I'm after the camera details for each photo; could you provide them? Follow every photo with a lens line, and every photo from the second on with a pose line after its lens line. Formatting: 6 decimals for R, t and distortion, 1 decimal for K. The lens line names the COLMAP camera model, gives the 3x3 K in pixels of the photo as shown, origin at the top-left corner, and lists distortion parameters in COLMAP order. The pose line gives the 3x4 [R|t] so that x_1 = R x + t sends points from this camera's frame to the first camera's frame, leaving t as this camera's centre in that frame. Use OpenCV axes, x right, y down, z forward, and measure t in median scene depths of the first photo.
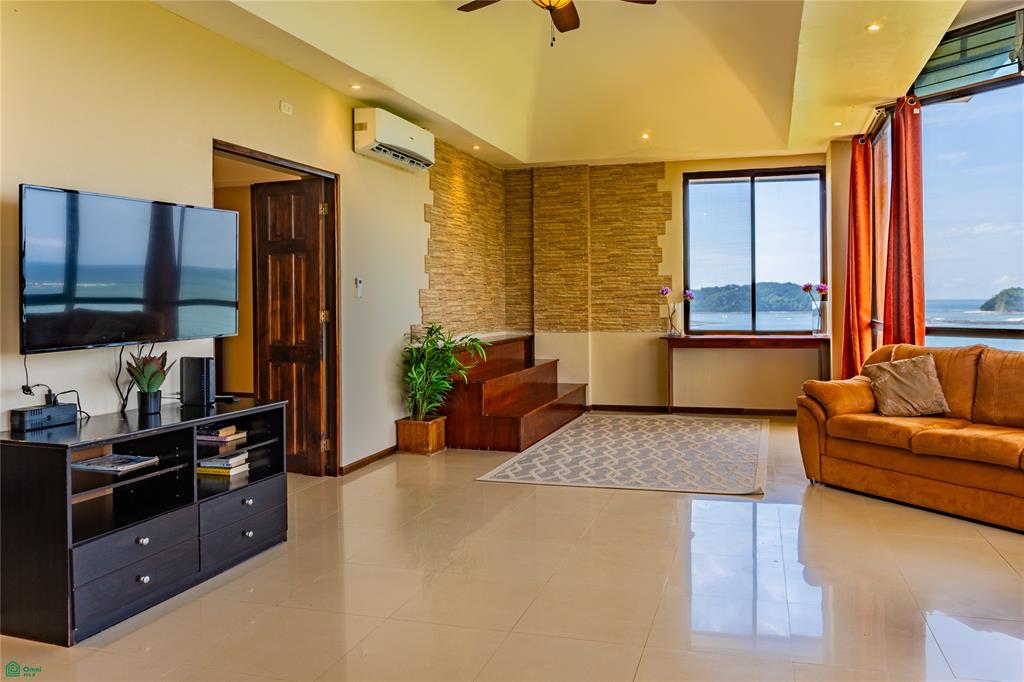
lens RADIAL K [[738.6, 0, 571.7], [0, 738.6, 303.1], [0, 0, 1]] dist [-0.017896, -0.006620]
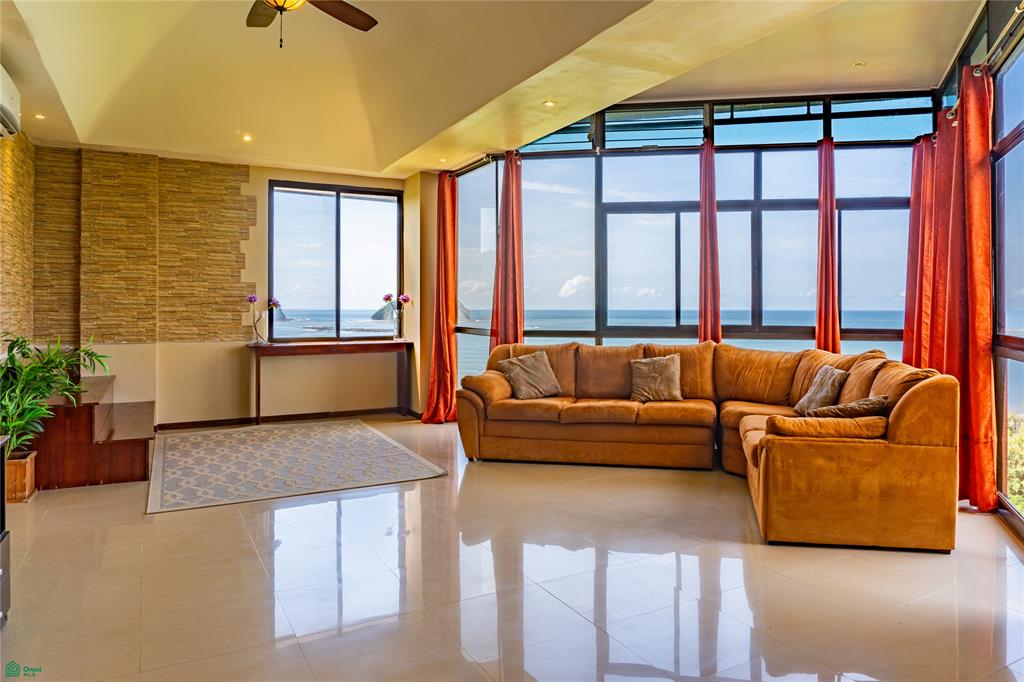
lens RADIAL K [[712.3, 0, 597.0], [0, 712.3, 307.7], [0, 0, 1]] dist [-0.022199, -0.005475]
pose [[0.688518, 0.008099, 0.725174, -0.286768], [-0.003677, 0.999964, -0.007677, 0.001534], [-0.725210, 0.002619, 0.688522, 0.034662]]
